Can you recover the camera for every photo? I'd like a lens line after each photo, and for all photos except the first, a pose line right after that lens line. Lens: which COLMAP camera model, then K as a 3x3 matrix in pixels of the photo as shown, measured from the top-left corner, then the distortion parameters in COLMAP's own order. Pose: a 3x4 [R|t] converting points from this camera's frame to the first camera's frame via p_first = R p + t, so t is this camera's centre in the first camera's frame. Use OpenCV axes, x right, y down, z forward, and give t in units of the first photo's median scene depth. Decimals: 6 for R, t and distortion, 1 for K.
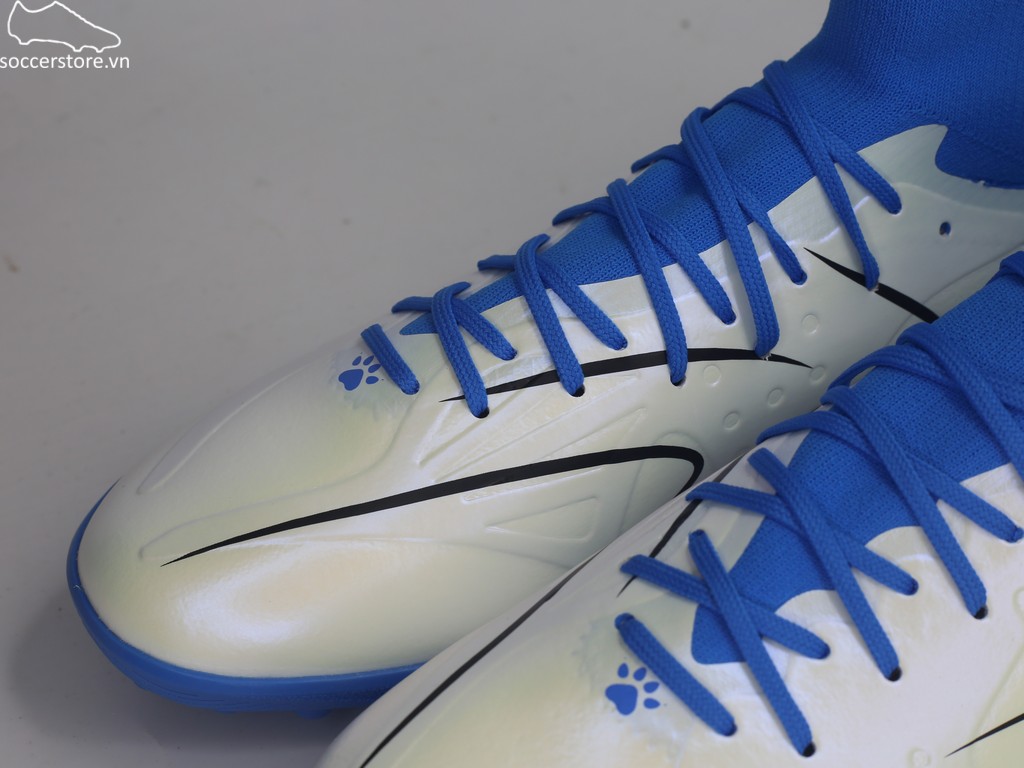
lens RADIAL K [[1892.7, 0, 511.5], [0, 1892.7, 391.5], [0, 0, 1]] dist [-0.144234, 0.000000]
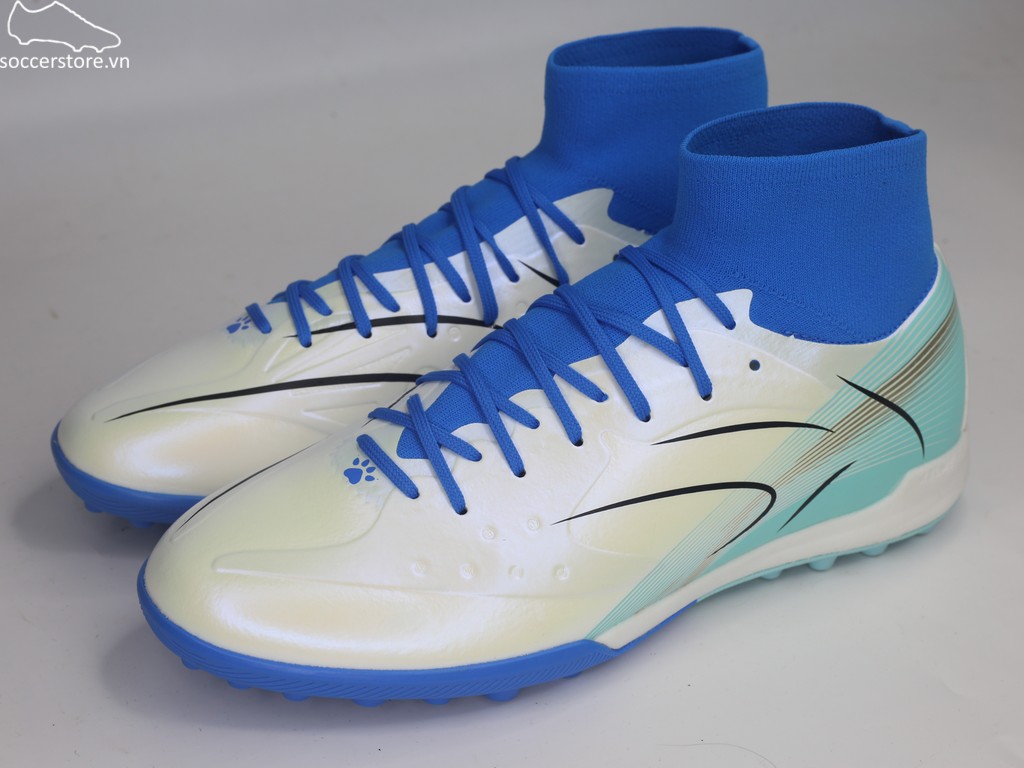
lens RADIAL K [[1892.7, 0, 516.4], [0, 1892.7, 382.7], [0, 0, 1]] dist [-0.144234, 0.000000]
pose [[0.996877, 0.031774, -0.072293, 0.283151], [-0.045857, 0.978229, -0.202398, 0.364864], [0.064288, 0.205081, 0.976631, -0.574167]]
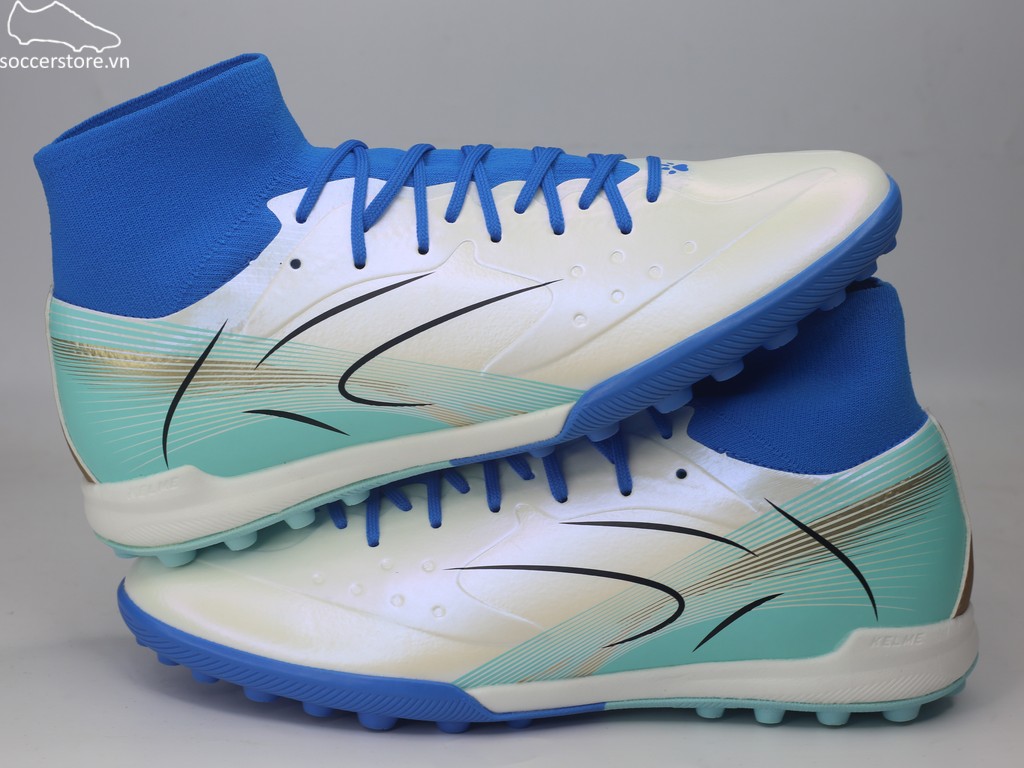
lens RADIAL K [[1892.7, 0, 510.3], [0, 1892.7, 384.0], [0, 0, 1]] dist [-0.144234, 0.000000]
pose [[0.834734, 0.076392, -0.545329, 1.112762], [-0.357580, 0.828315, -0.431313, 0.712401], [0.418755, 0.555030, 0.718739, -0.321752]]
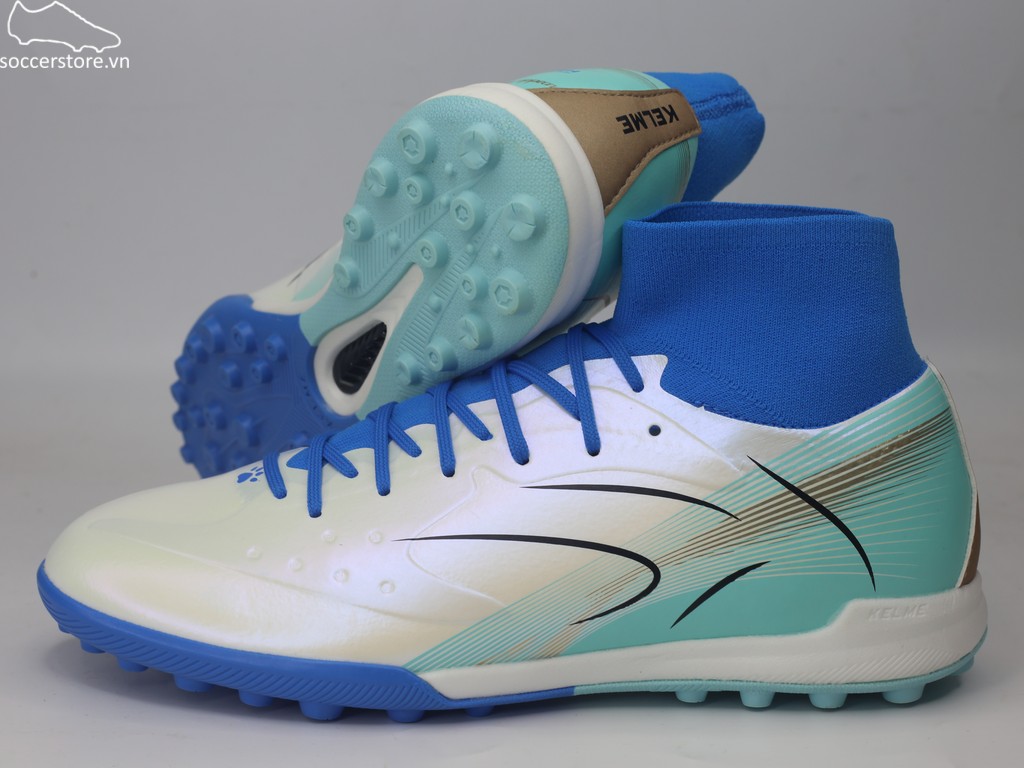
lens RADIAL K [[1892.7, 0, 513.7], [0, 1892.7, 384.7], [0, 0, 1]] dist [-0.144234, 0.000000]
pose [[0.837180, 0.060016, -0.543624, 1.058862], [-0.344069, 0.830427, -0.438187, 0.673362], [0.425142, 0.553886, 0.715866, -0.166532]]
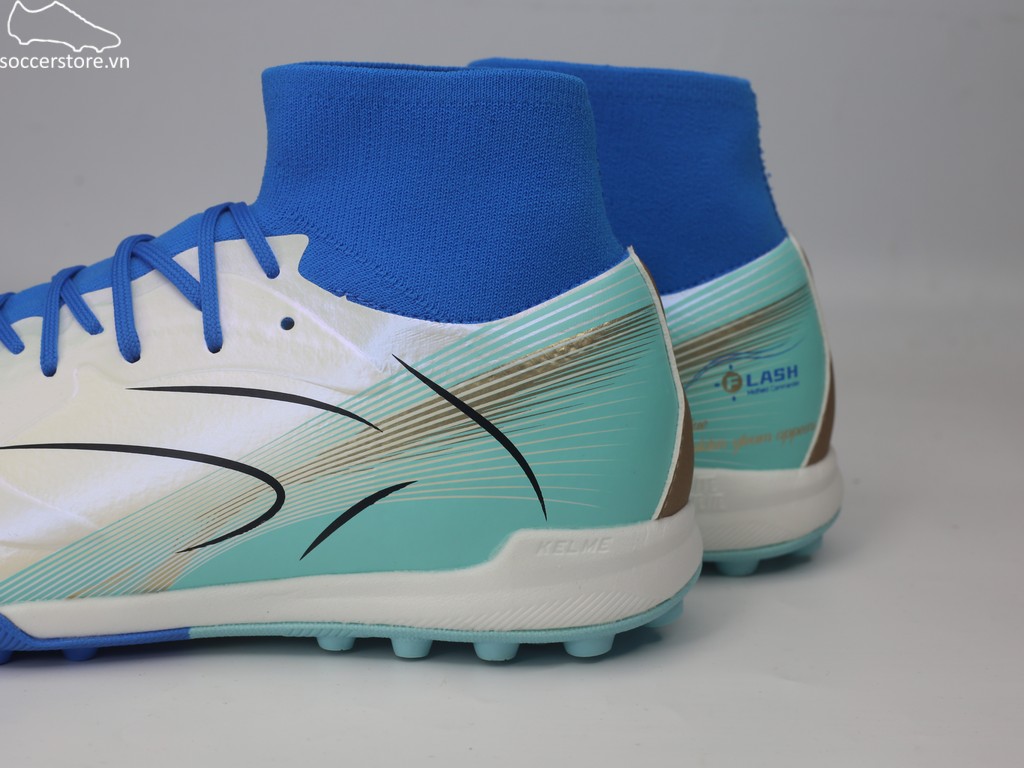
lens RADIAL K [[1892.7, 0, 513.3], [0, 1892.7, 393.9], [0, 0, 1]] dist [-0.144234, 0.000000]
pose [[0.841146, 0.080999, -0.534707, 1.137036], [-0.353090, 0.831157, -0.429540, 0.537313], [0.409634, 0.550106, 0.727725, 0.138111]]
